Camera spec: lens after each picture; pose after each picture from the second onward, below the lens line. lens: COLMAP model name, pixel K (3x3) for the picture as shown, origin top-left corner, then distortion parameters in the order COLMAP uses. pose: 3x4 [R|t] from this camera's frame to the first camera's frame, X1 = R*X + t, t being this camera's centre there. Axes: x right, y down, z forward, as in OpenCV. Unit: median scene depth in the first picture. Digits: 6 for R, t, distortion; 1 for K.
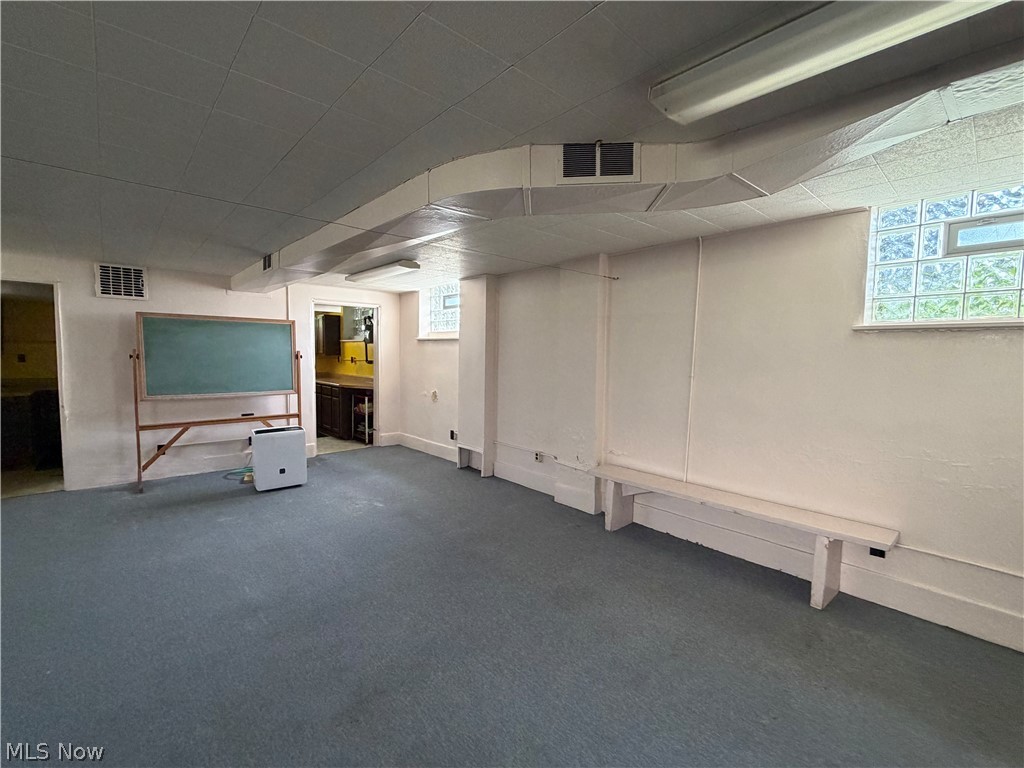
lens RADIAL K [[448.0, 0, 511.9], [0, 448.0, 384.9], [0, 0, 1]] dist [-0.000456, -0.000480]
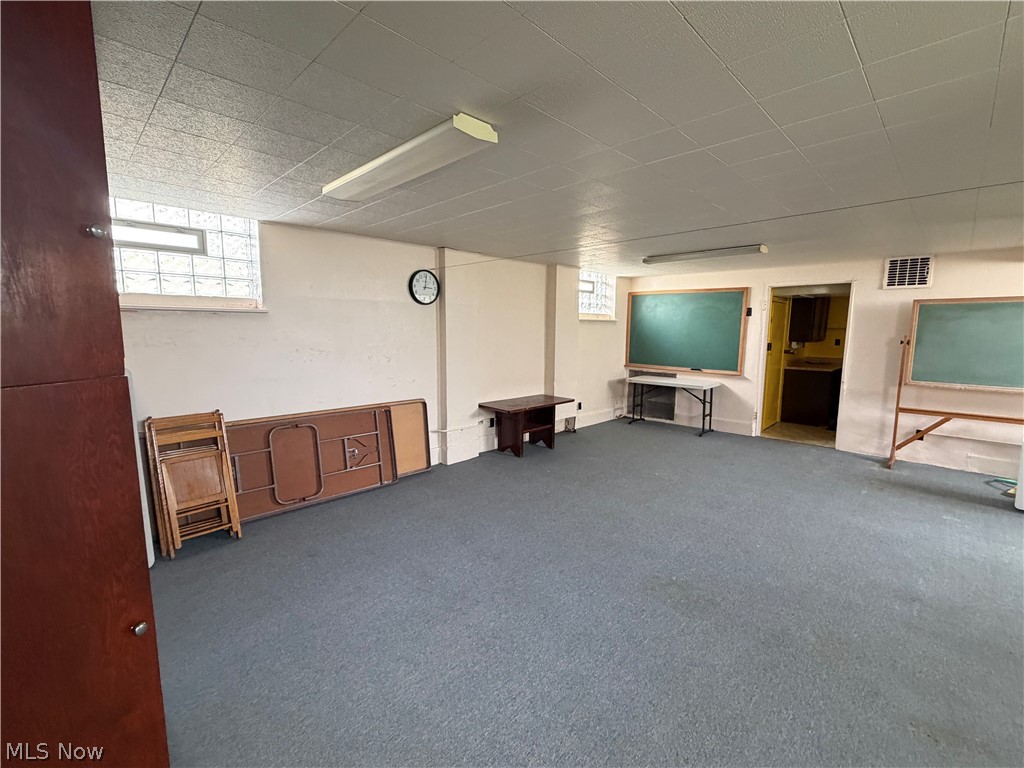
lens RADIAL K [[448.0, 0, 510.7], [0, 448.0, 383.9], [0, 0, 1]] dist [-0.000456, -0.000480]
pose [[0.056885, 0.107953, -0.992527, 0.163292], [-0.076277, 0.991701, 0.103492, -0.004148], [0.995463, 0.069820, 0.064647, 0.004627]]
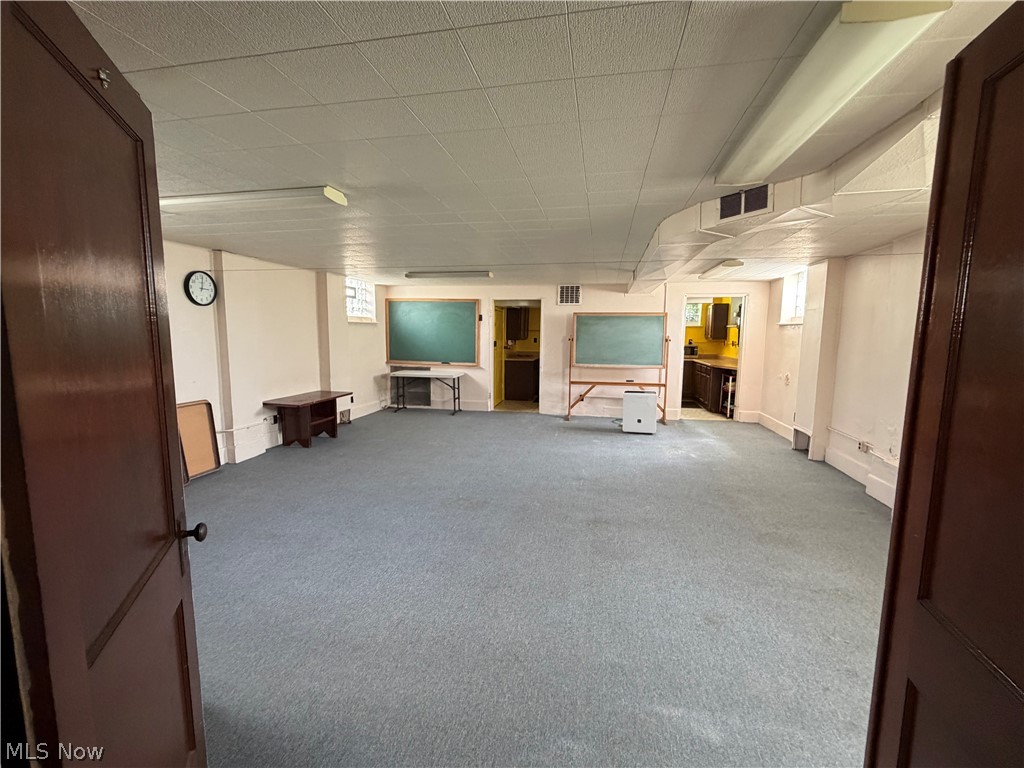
lens RADIAL K [[448.0, 0, 514.6], [0, 448.0, 387.0], [0, 0, 1]] dist [-0.000456, -0.000480]
pose [[0.600670, 0.088509, -0.794582, 0.357683], [-0.056669, 0.996067, 0.068113, 0.010500], [0.797486, 0.004115, 0.603324, -0.167282]]
